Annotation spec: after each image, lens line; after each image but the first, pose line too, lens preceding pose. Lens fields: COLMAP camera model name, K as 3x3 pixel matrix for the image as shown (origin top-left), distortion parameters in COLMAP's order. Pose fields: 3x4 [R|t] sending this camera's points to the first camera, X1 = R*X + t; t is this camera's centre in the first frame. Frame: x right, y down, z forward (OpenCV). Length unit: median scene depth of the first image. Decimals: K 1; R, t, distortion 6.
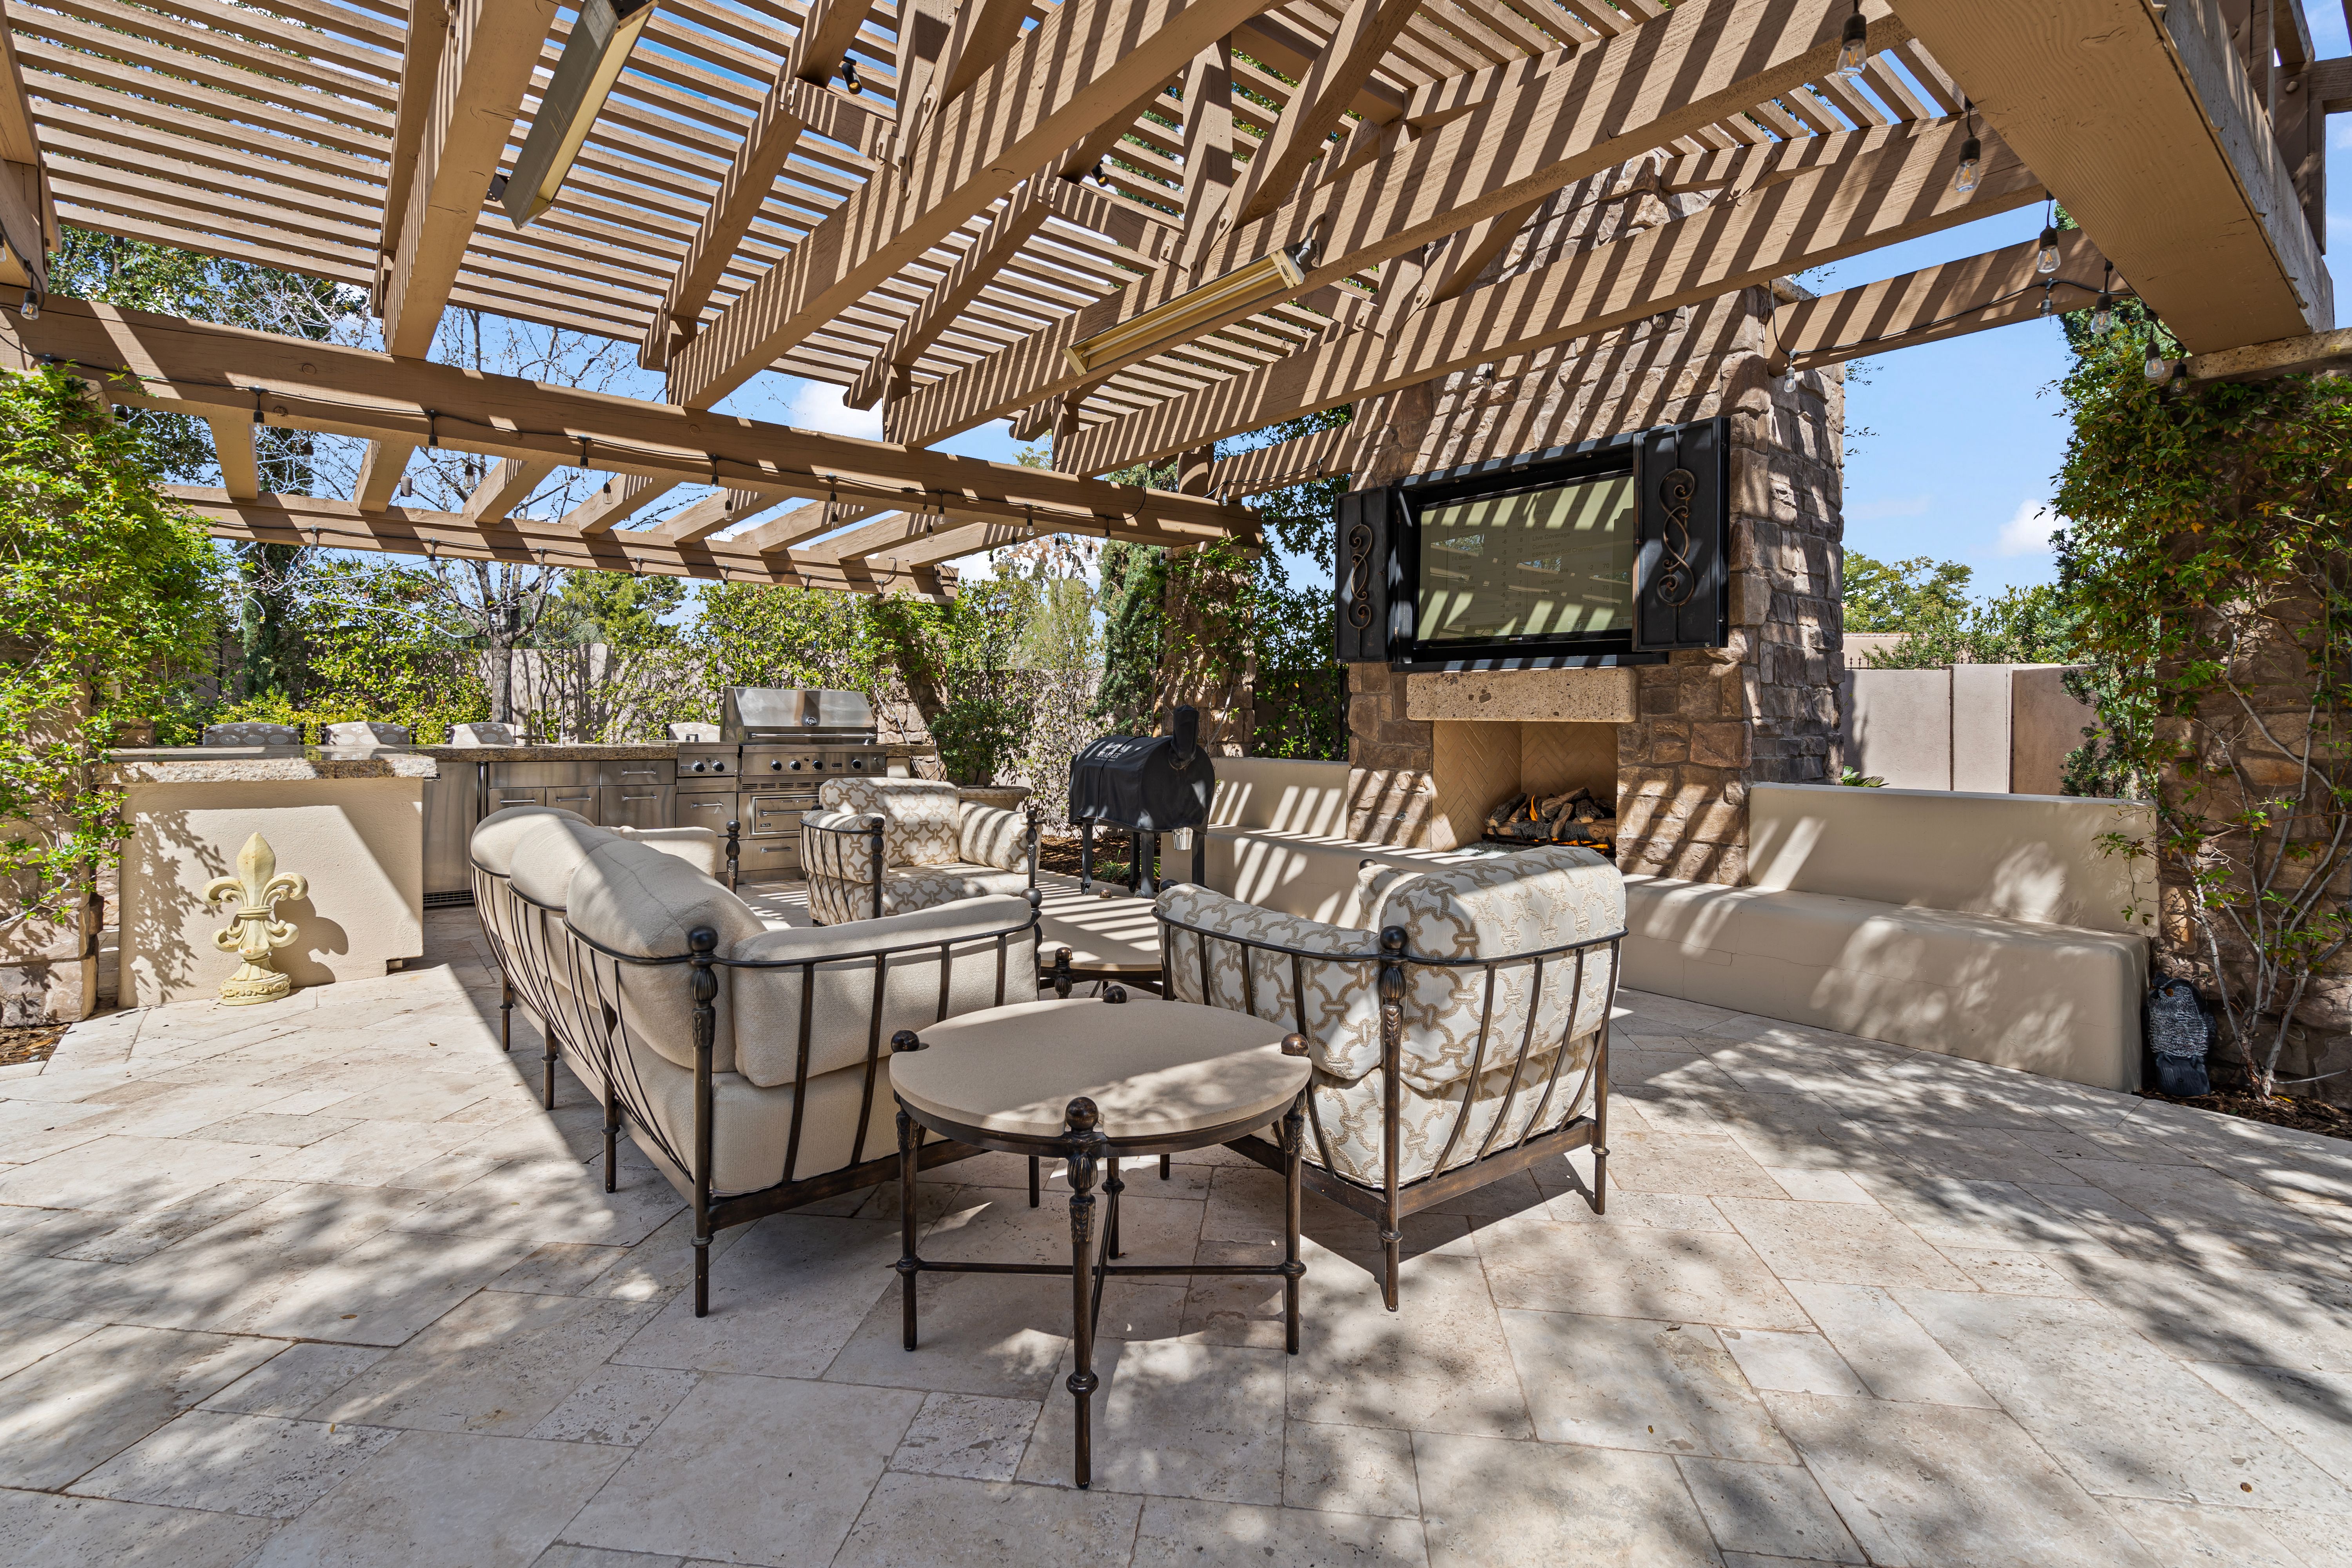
lens RADIAL K [[1092.4, 0, 1175.6], [0, 1092.4, 792.7], [0, 0, 1]] dist [-0.000643, -0.000123]
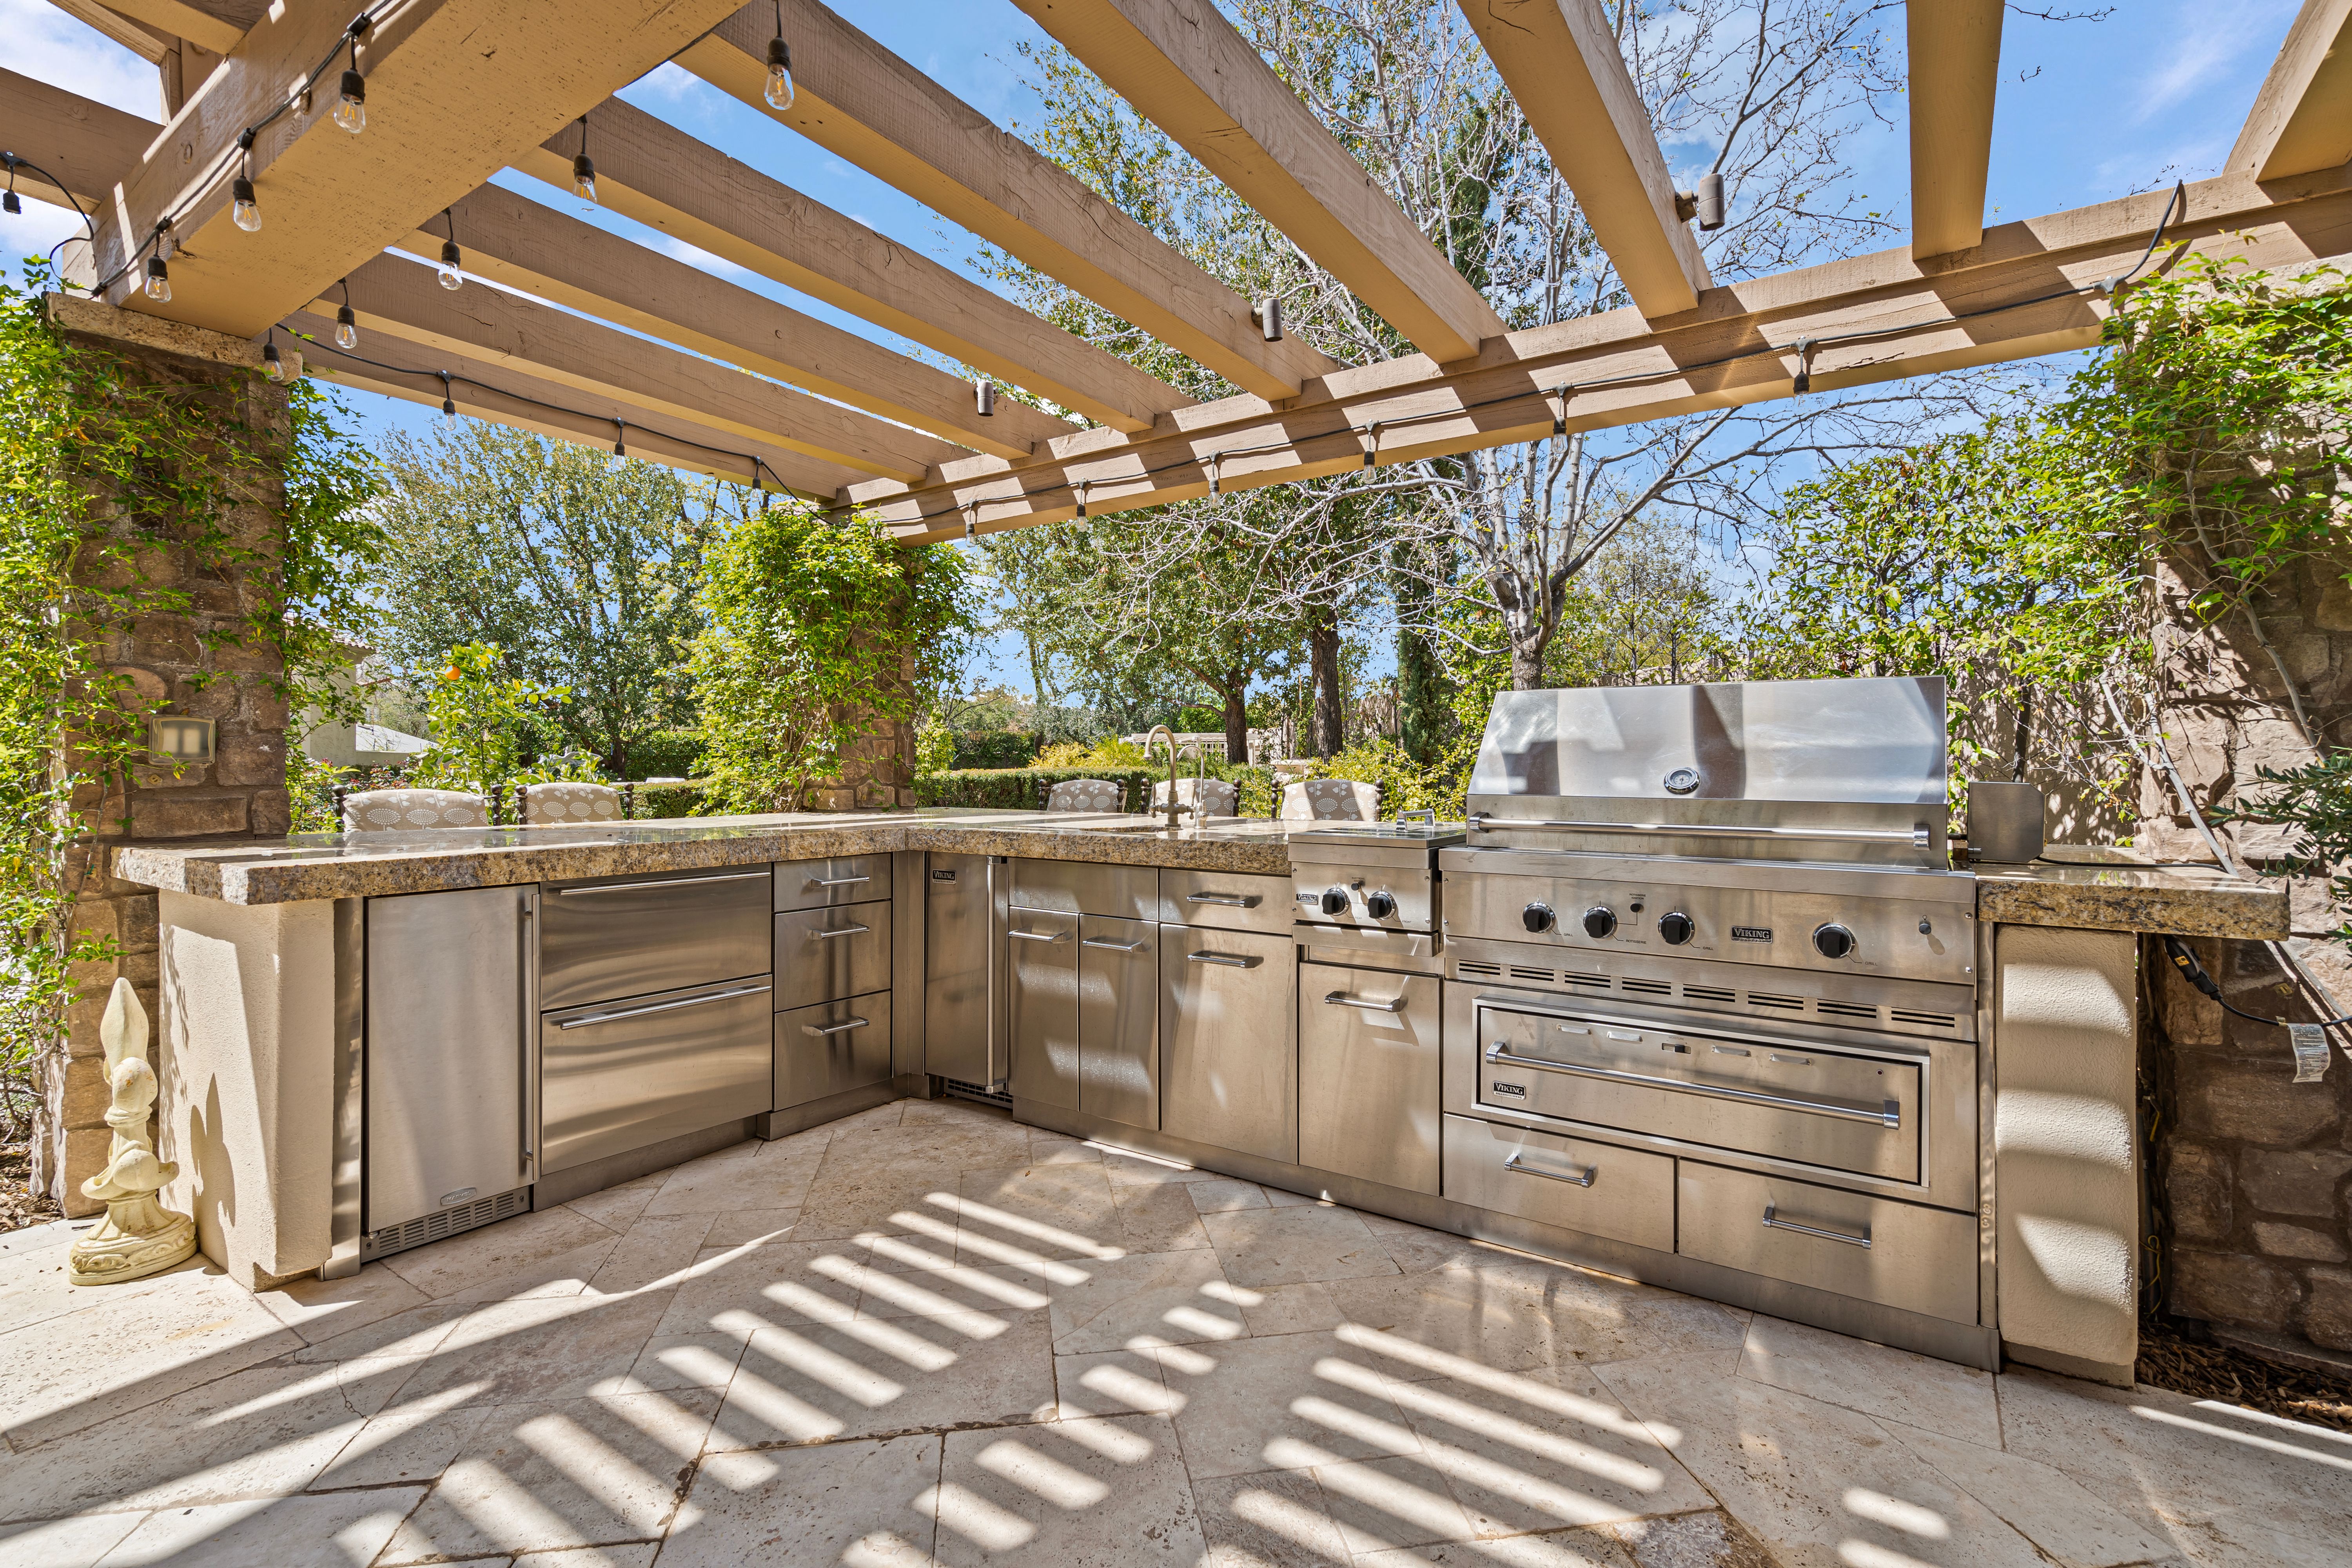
lens RADIAL K [[1079.7, 0, 1178.3], [0, 1079.7, 775.6], [0, 0, 1]] dist [-0.000997, -0.000006]
pose [[0.281876, -0.002712, -0.959447, -0.098688], [-0.060522, 0.997954, -0.020602, -0.064329], [0.957540, 0.063874, 0.281136, 0.962615]]
